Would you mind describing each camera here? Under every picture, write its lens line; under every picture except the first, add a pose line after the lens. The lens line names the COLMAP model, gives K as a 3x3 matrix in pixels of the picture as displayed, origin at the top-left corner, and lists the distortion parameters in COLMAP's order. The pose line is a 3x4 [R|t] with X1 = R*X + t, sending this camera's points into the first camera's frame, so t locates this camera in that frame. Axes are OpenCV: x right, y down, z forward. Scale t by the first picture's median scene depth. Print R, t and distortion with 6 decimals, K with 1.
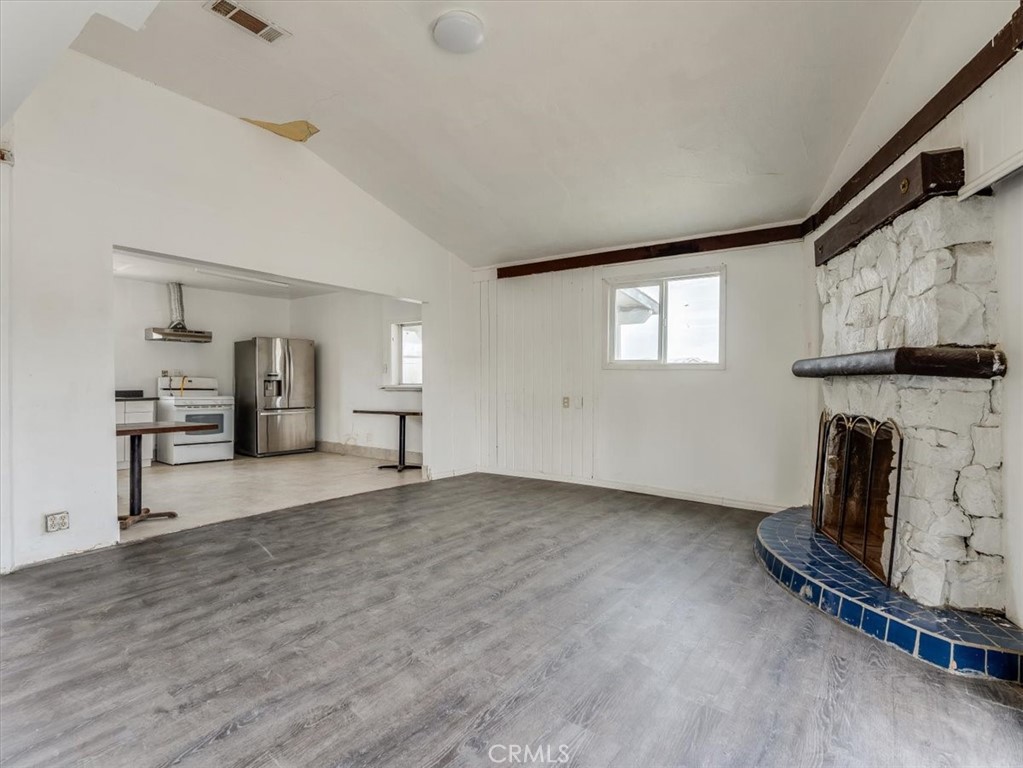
lens RADIAL K [[516.6, 0, 512.8], [0, 516.6, 385.8], [0, 0, 1]] dist [-0.003723, -0.000308]
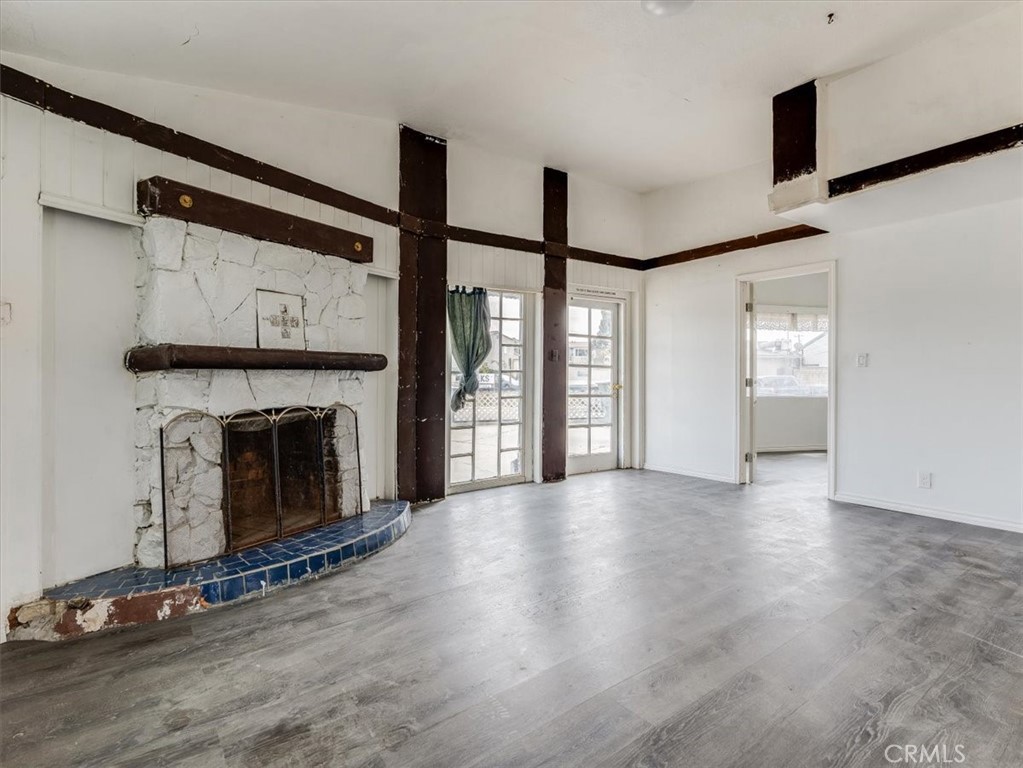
lens RADIAL K [[516.6, 0, 512.8], [0, 516.6, 385.8], [0, 0, 1]] dist [-0.003723, -0.000308]
pose [[-0.958000, -0.004299, 0.286736, -0.038340], [0.004661, 0.999522, 0.030556, -0.005731], [-0.286731, 0.030609, -0.957522, 0.767228]]
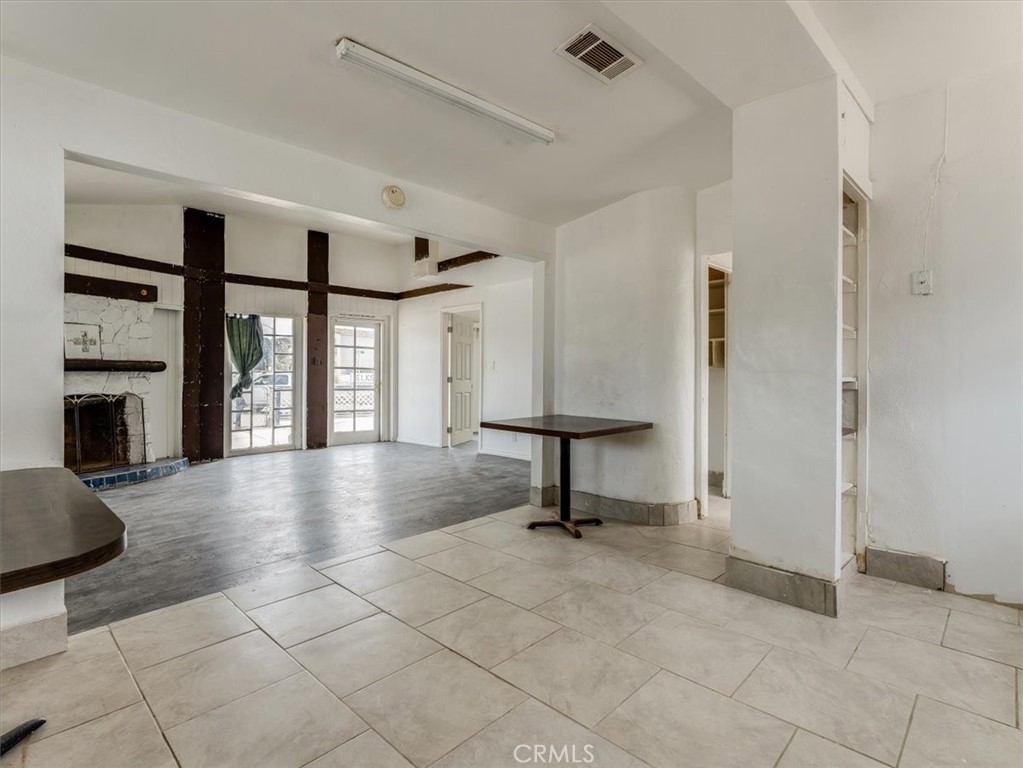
lens RADIAL K [[516.6, 0, 512.8], [0, 516.6, 385.8], [0, 0, 1]] dist [-0.003723, -0.000308]
pose [[-0.990705, -0.000780, 0.136022, -0.414400], [0.003455, 0.999517, 0.030896, -0.006956], [-0.135981, 0.031078, -0.990224, 1.031002]]
